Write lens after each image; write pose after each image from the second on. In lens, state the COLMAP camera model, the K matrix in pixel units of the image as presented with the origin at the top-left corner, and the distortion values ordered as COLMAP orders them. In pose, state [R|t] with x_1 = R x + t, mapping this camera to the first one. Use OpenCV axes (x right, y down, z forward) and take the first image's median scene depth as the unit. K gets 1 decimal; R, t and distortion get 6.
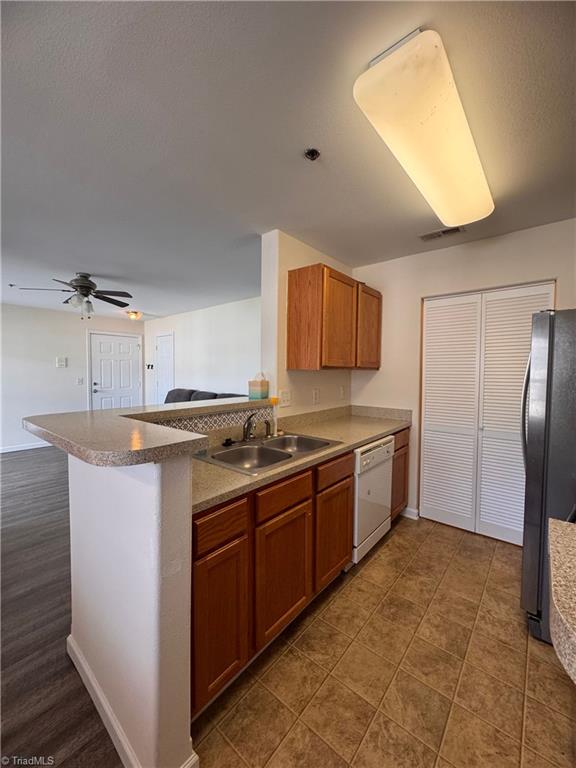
lens RADIAL K [[308.8, 0, 288.6], [0, 308.8, 383.3], [0, 0, 1]] dist [0.001184, 0.000882]
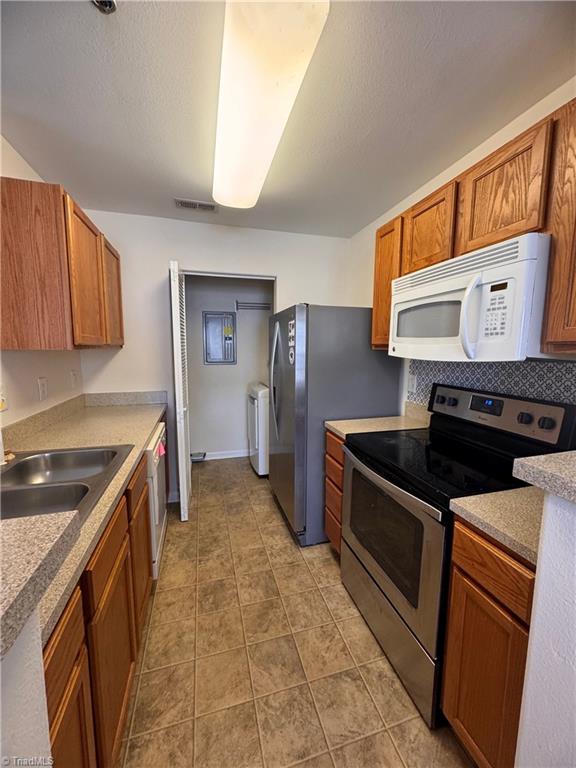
lens RADIAL K [[308.8, 0, 288.3], [0, 308.8, 383.5], [0, 0, 1]] dist [0.001184, 0.000882]
pose [[0.560970, -0.101767, 0.821557, -0.254518], [0.032182, 0.994346, 0.101197, -0.029783], [-0.827210, -0.030329, 0.561074, 0.276023]]
